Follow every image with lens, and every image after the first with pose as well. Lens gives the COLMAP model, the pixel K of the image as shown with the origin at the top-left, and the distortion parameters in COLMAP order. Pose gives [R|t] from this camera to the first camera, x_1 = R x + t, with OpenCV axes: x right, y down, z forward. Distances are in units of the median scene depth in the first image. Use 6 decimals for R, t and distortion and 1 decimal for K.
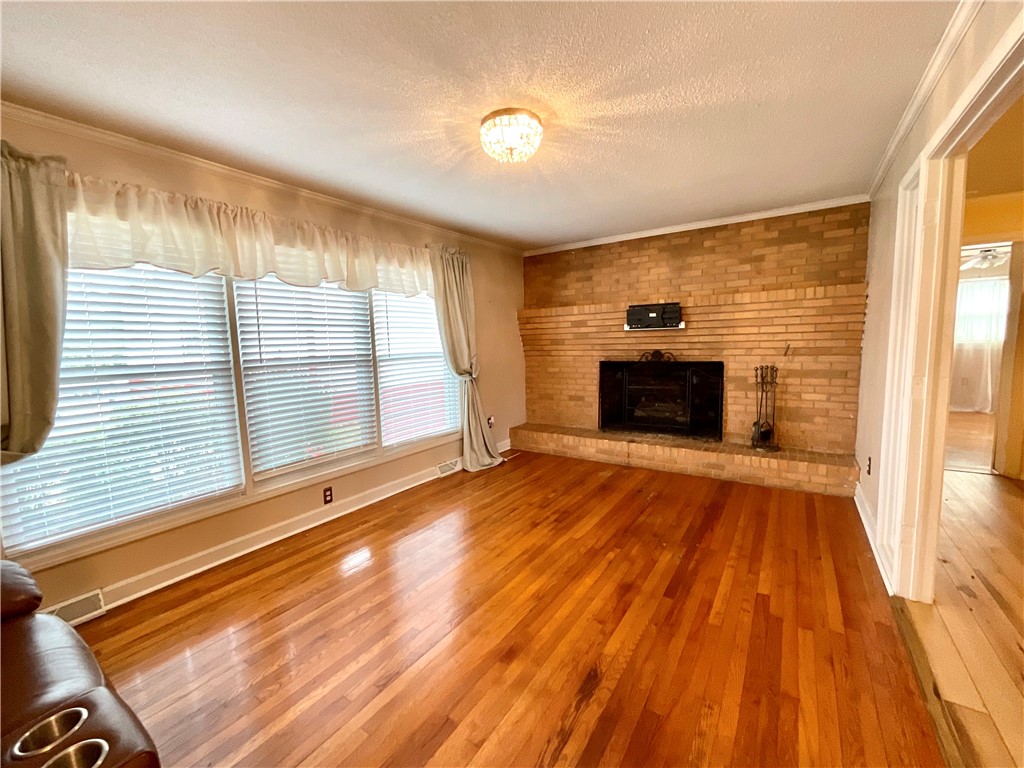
lens RADIAL K [[416.7, 0, 509.9], [0, 416.7, 385.5], [0, 0, 1]] dist [-0.000854, -0.000152]
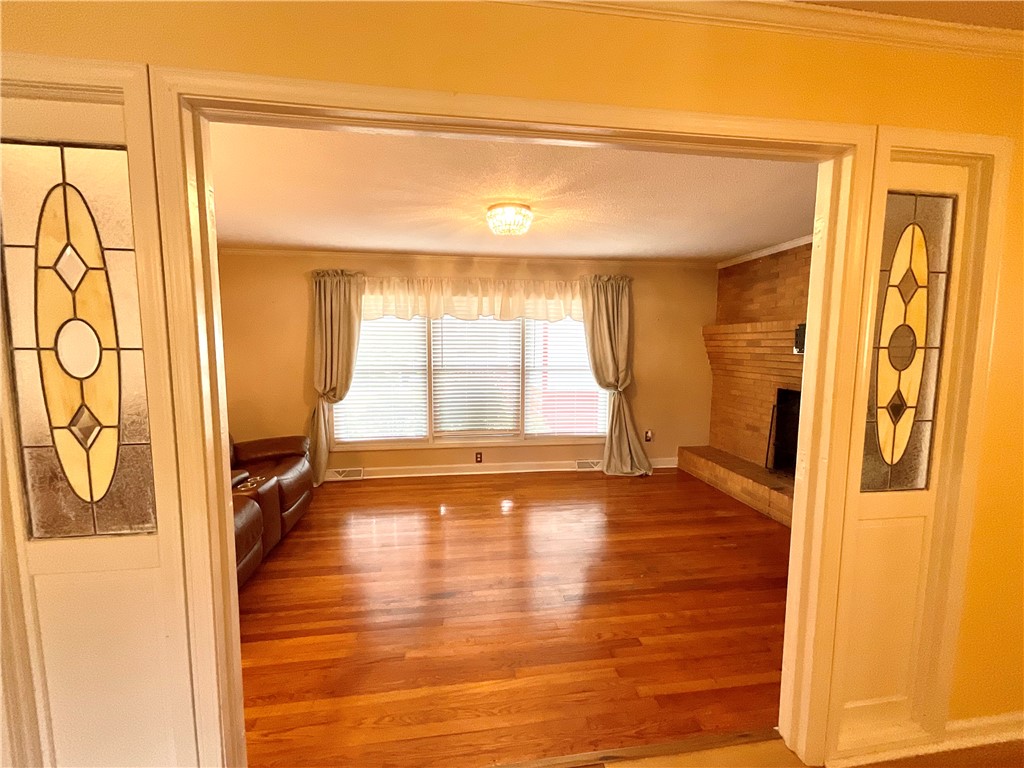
lens RADIAL K [[415.1, 0, 510.4], [0, 415.1, 384.2], [0, 0, 1]] dist [0.008585, -0.004347]
pose [[0.669829, 0.099403, -0.735832, 0.637153], [-0.101239, 0.993970, 0.042116, -0.064883], [0.735581, 0.046284, 0.675853, 0.055589]]
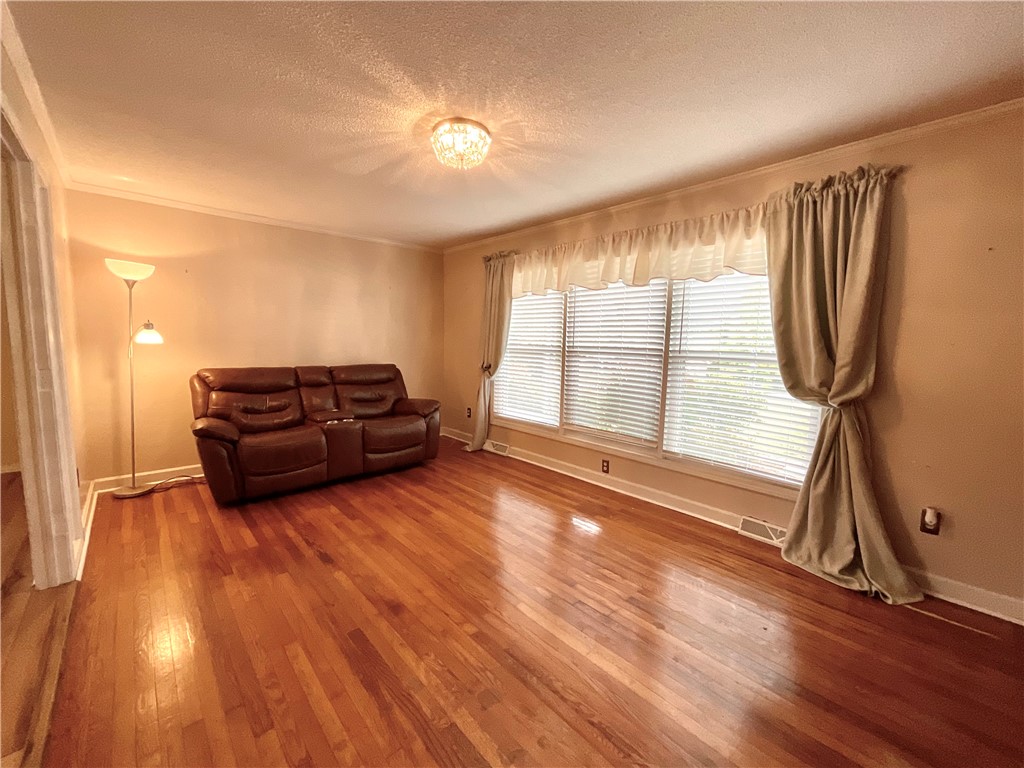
lens RADIAL K [[415.1, 0, 510.4], [0, 415.1, 384.2], [0, 0, 1]] dist [0.008585, -0.004347]
pose [[-0.229814, 0.126087, -0.965032, 0.646494], [-0.115967, 0.980960, 0.155785, -0.101235], [0.966301, 0.147714, -0.210816, 0.853809]]
